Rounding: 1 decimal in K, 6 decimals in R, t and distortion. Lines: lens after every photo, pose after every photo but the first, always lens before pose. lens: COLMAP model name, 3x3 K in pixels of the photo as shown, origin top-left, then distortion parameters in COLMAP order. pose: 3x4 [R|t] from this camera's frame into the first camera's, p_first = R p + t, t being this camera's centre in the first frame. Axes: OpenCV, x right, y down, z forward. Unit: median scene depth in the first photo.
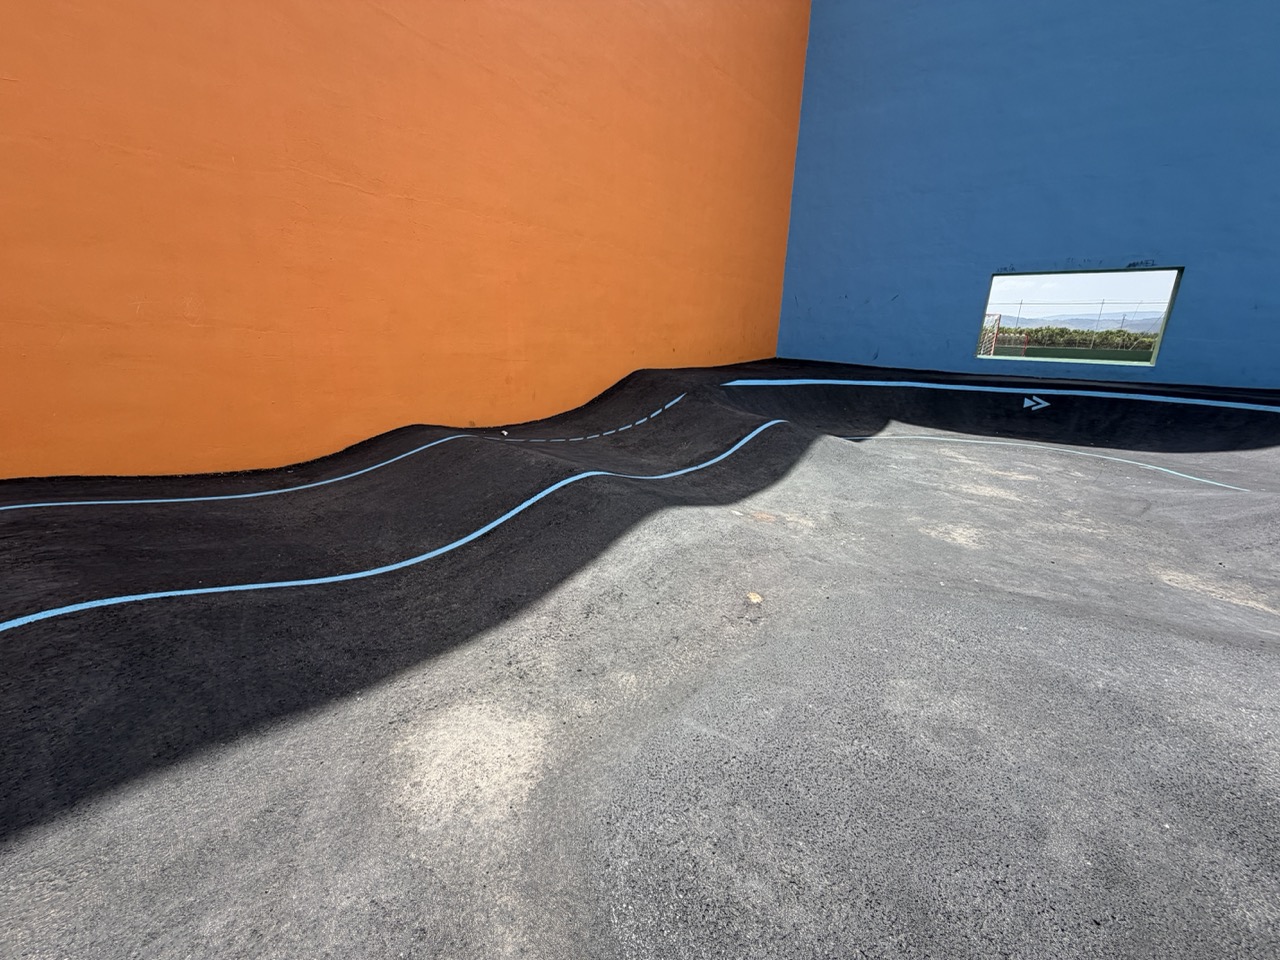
lens RADIAL K [[509.9, 0, 637.2], [0, 509.9, 478.8], [0, 0, 1]] dist [0.000128, 0.000003]
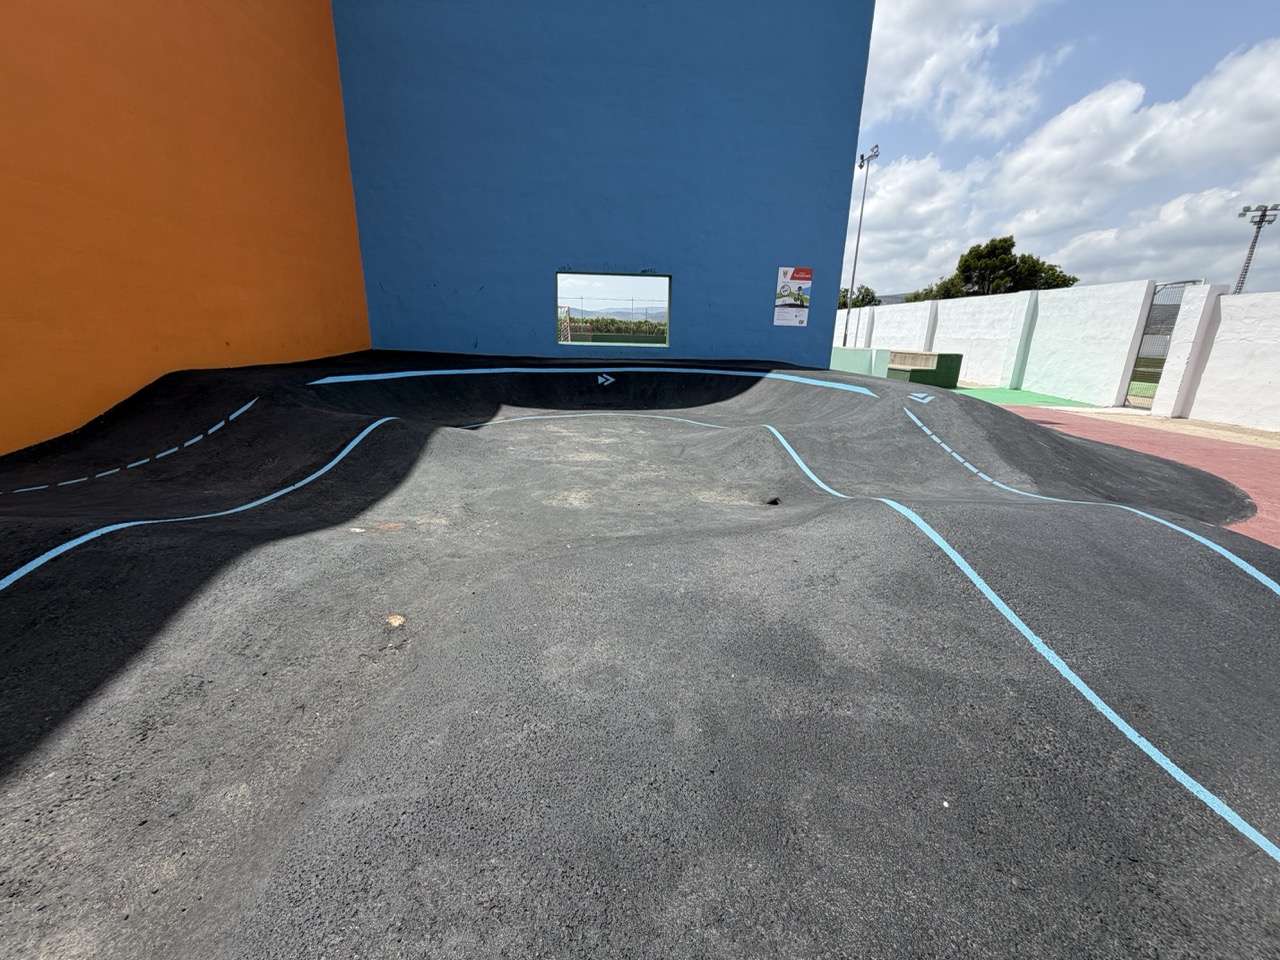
lens RADIAL K [[509.9, 0, 638.8], [0, 509.9, 478.3], [0, 0, 1]] dist [0.000128, 0.000003]
pose [[0.748699, -0.192539, 0.634333, 0.027846], [0.180954, 0.979910, 0.083853, -0.007506], [-0.637734, 0.052004, 0.768499, 0.027471]]
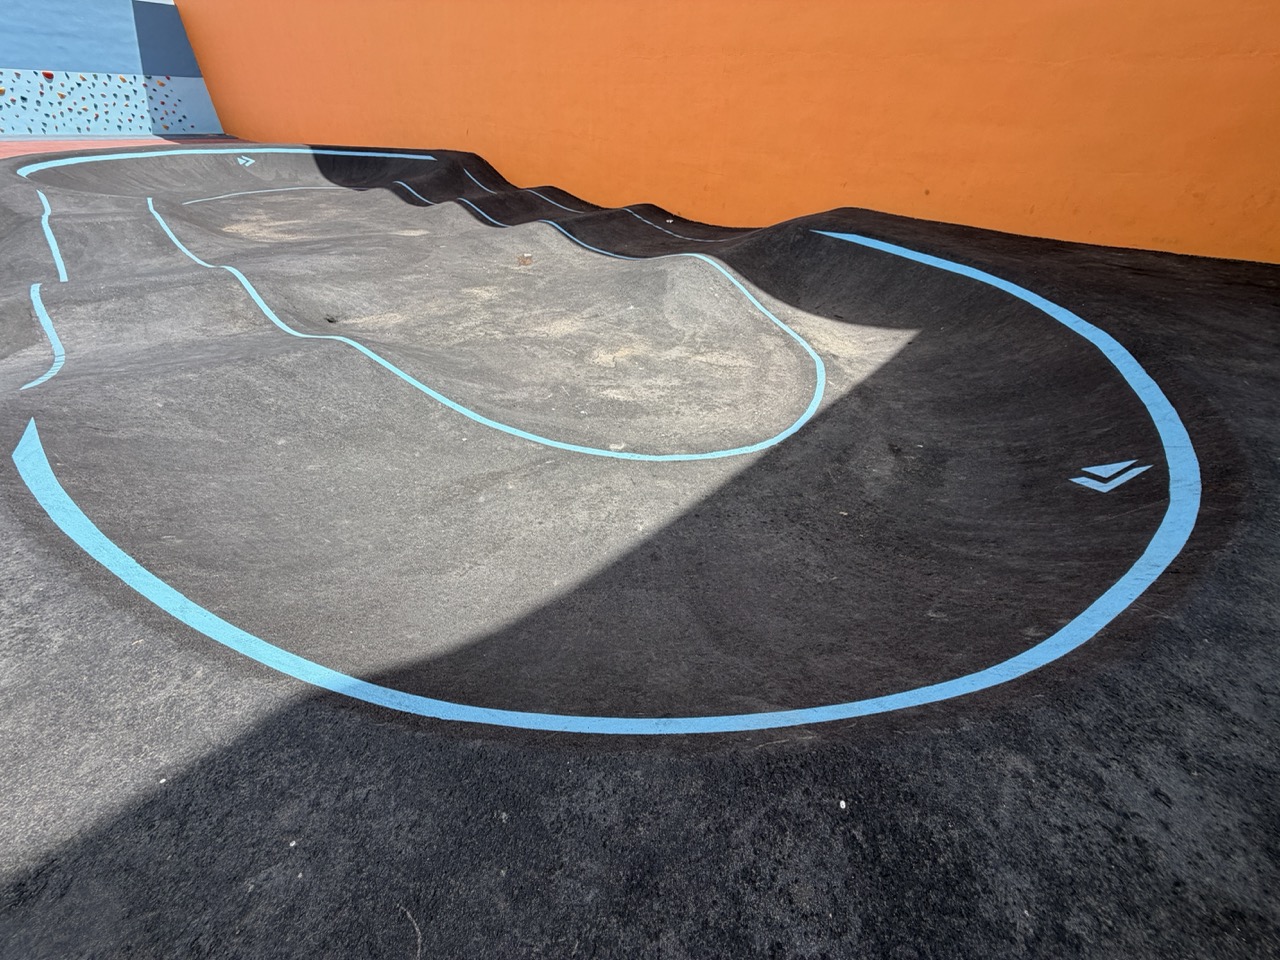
lens RADIAL K [[509.9, 0, 637.7], [0, 509.9, 480.1], [0, 0, 1]] dist [0.000128, 0.000003]
pose [[-0.074305, 0.567370, -0.820103, 2.986363], [-0.312840, 0.767601, 0.559392, -0.651808], [0.946895, 0.298127, 0.120460, 1.909922]]
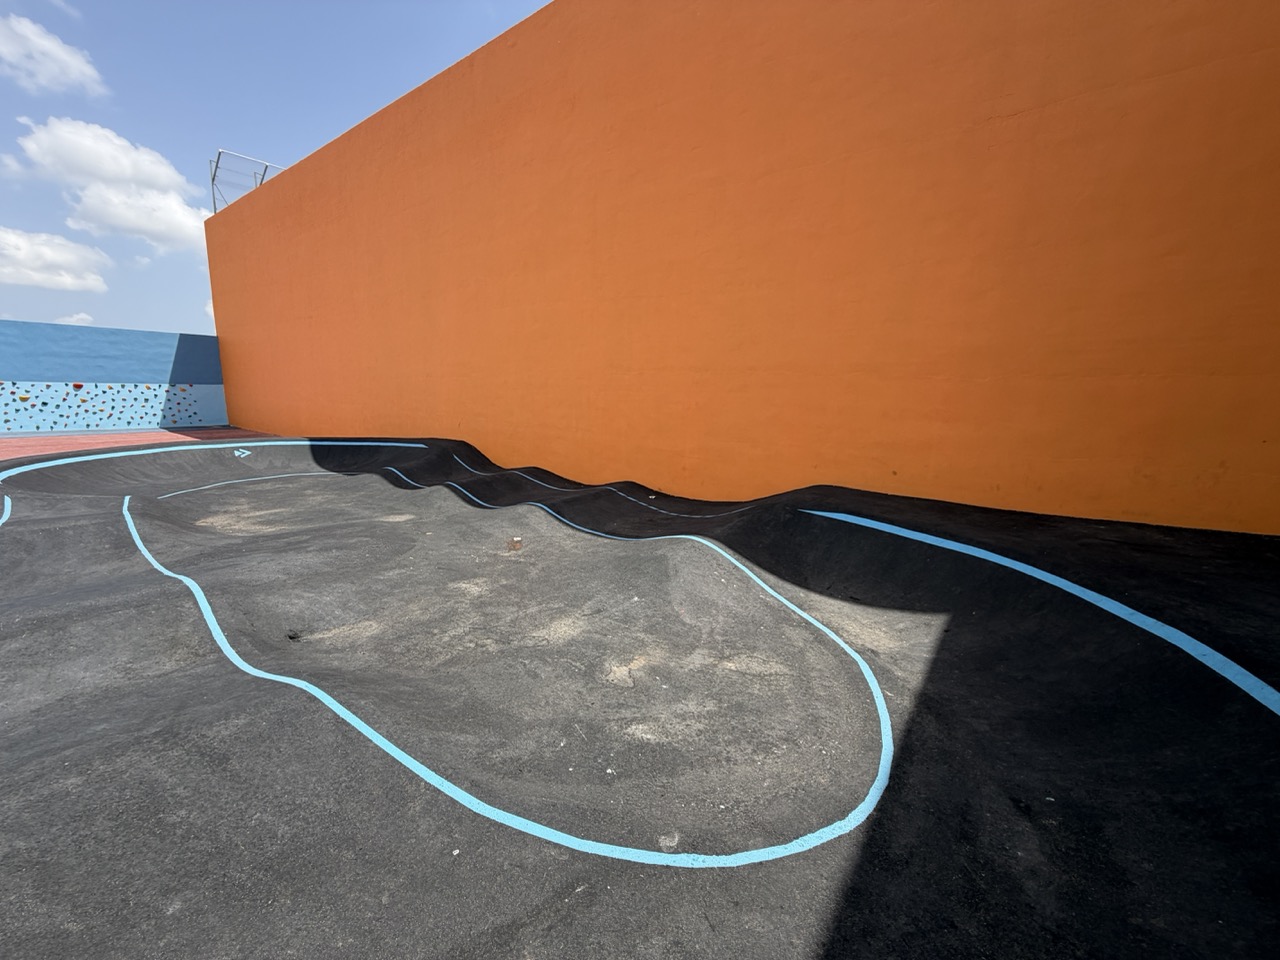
lens RADIAL K [[509.9, 0, 637.7], [0, 509.9, 481.0], [0, 0, 1]] dist [0.000128, 0.000003]
pose [[0.006212, 0.146654, -0.989168, 2.737392], [-0.294650, 0.945539, 0.138335, -0.709059], [0.955585, 0.290599, 0.049085, 1.717663]]
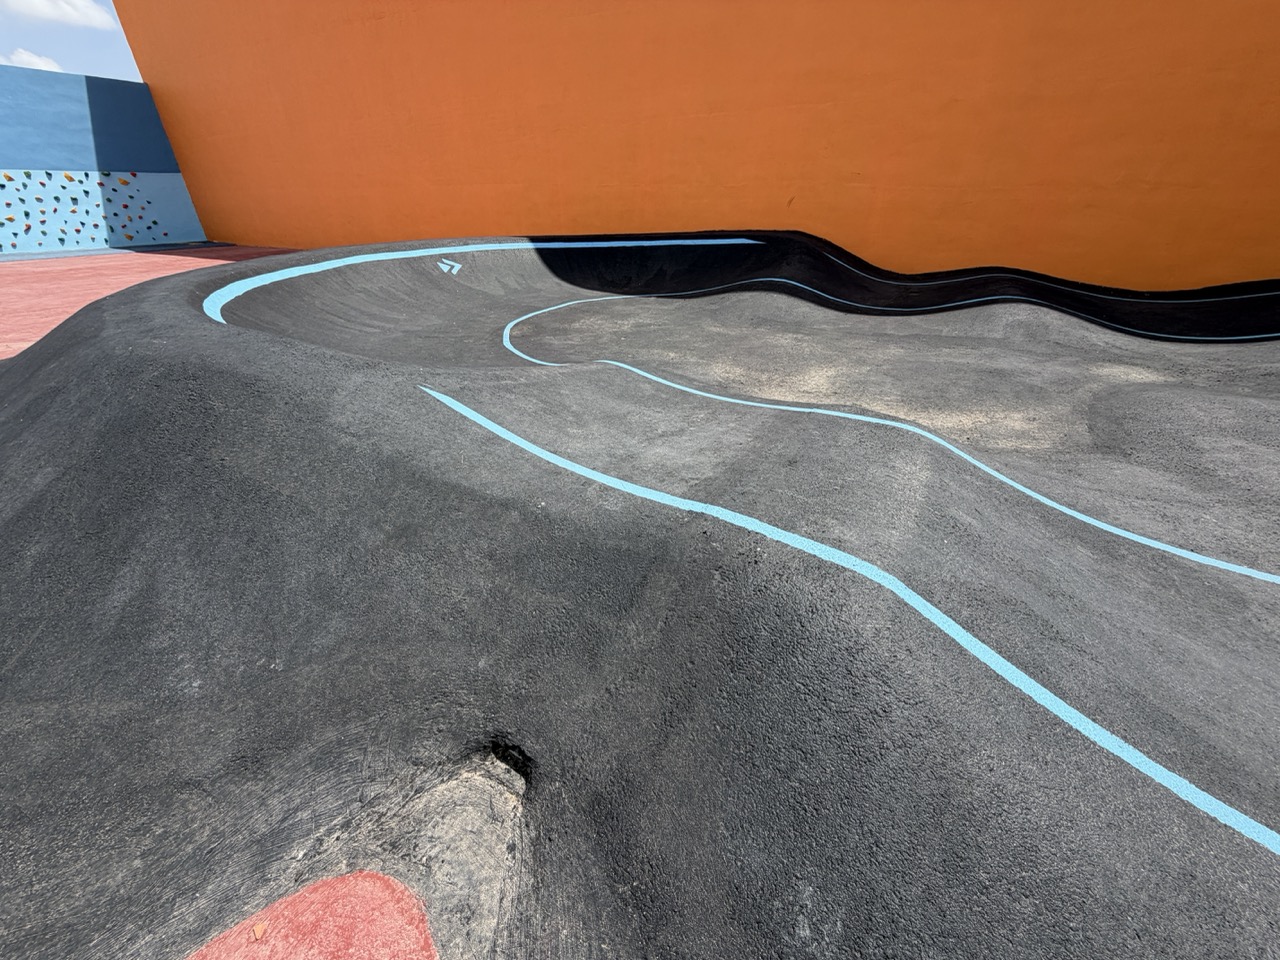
lens RADIAL K [[509.9, 0, 637.5], [0, 509.9, 480.9], [0, 0, 1]] dist [0.000128, 0.000003]
pose [[0.127208, 0.455510, -0.881095, 1.021396], [-0.262634, 0.872074, 0.412929, 0.354512], [0.956473, 0.178878, 0.230567, -0.983129]]
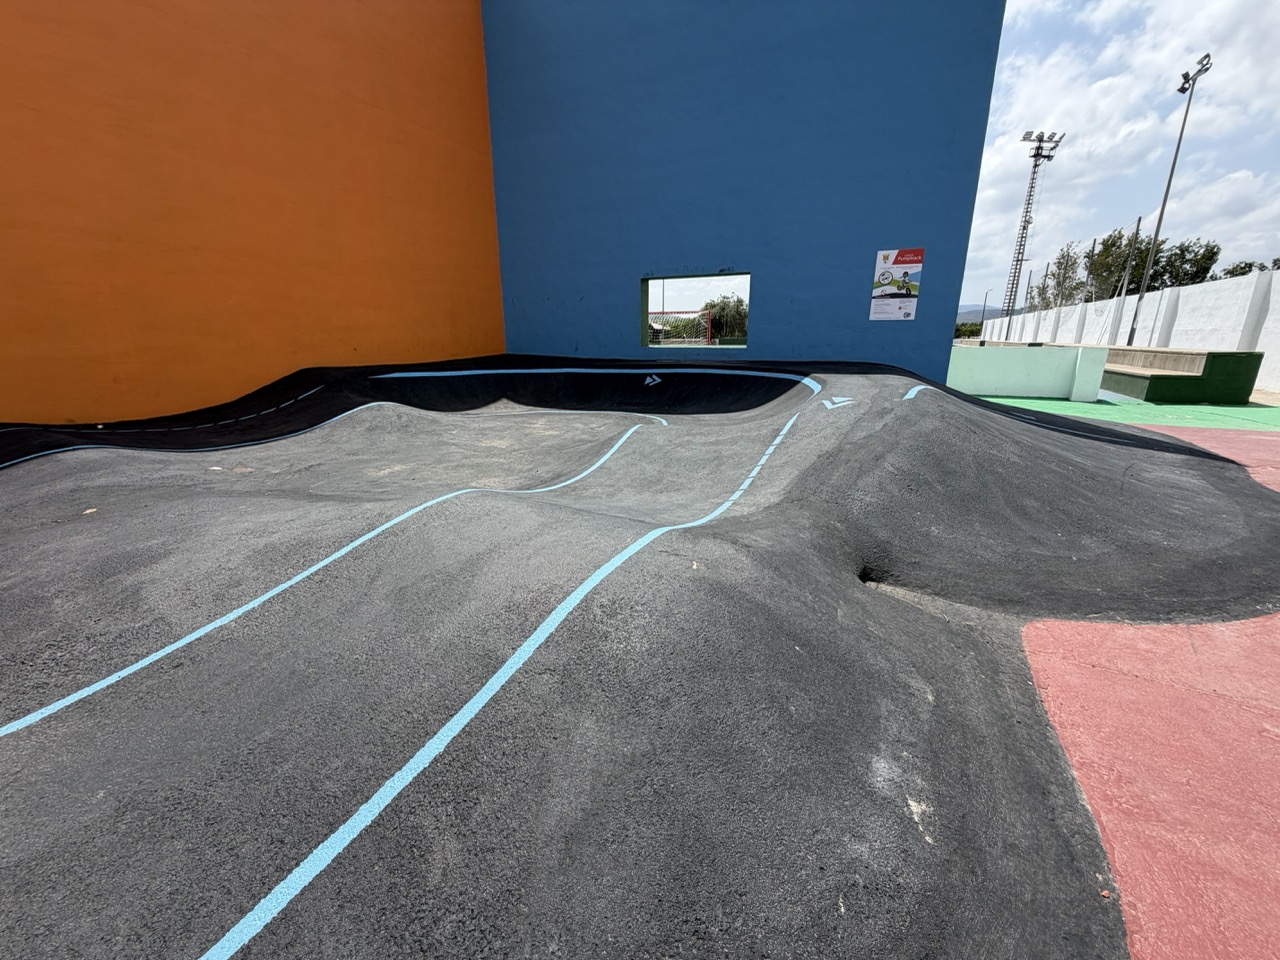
lens RADIAL K [[509.9, 0, 638.4], [0, 509.9, 479.2], [0, 0, 1]] dist [0.000128, 0.000003]
pose [[0.978306, -0.085563, 0.188670, 1.358053], [0.086577, 0.996241, 0.002875, 0.250989], [-0.188207, 0.013522, 0.982036, -0.655309]]
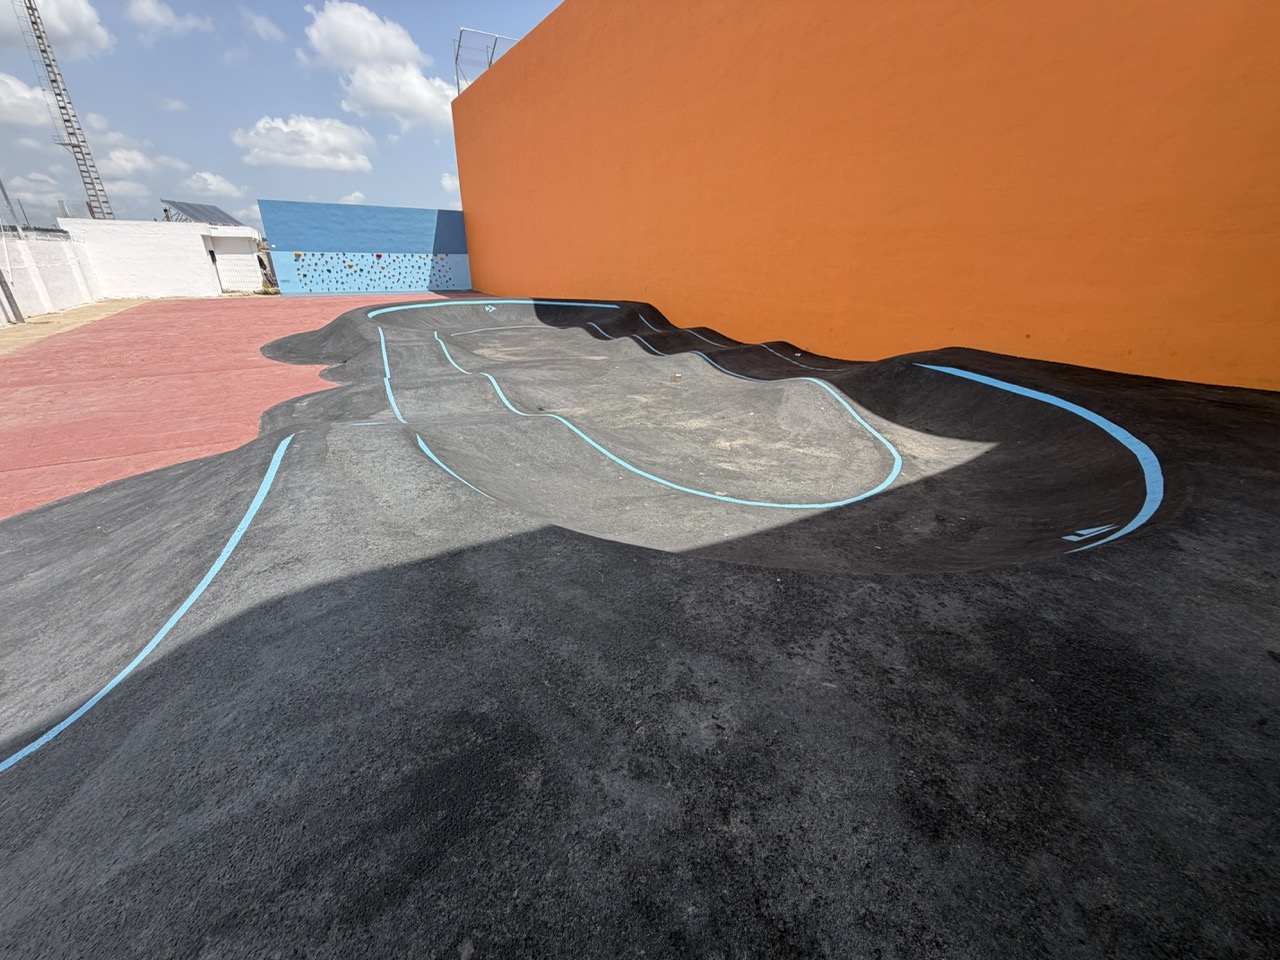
lens RADIAL K [[509.9, 0, 637.5], [0, 509.9, 481.0], [0, 0, 1]] dist [0.000128, 0.000003]
pose [[-0.346161, 0.347917, -0.871278, 3.532346], [-0.282135, 0.847101, 0.450355, -0.755763], [0.894747, 0.401713, -0.195074, 2.048938]]
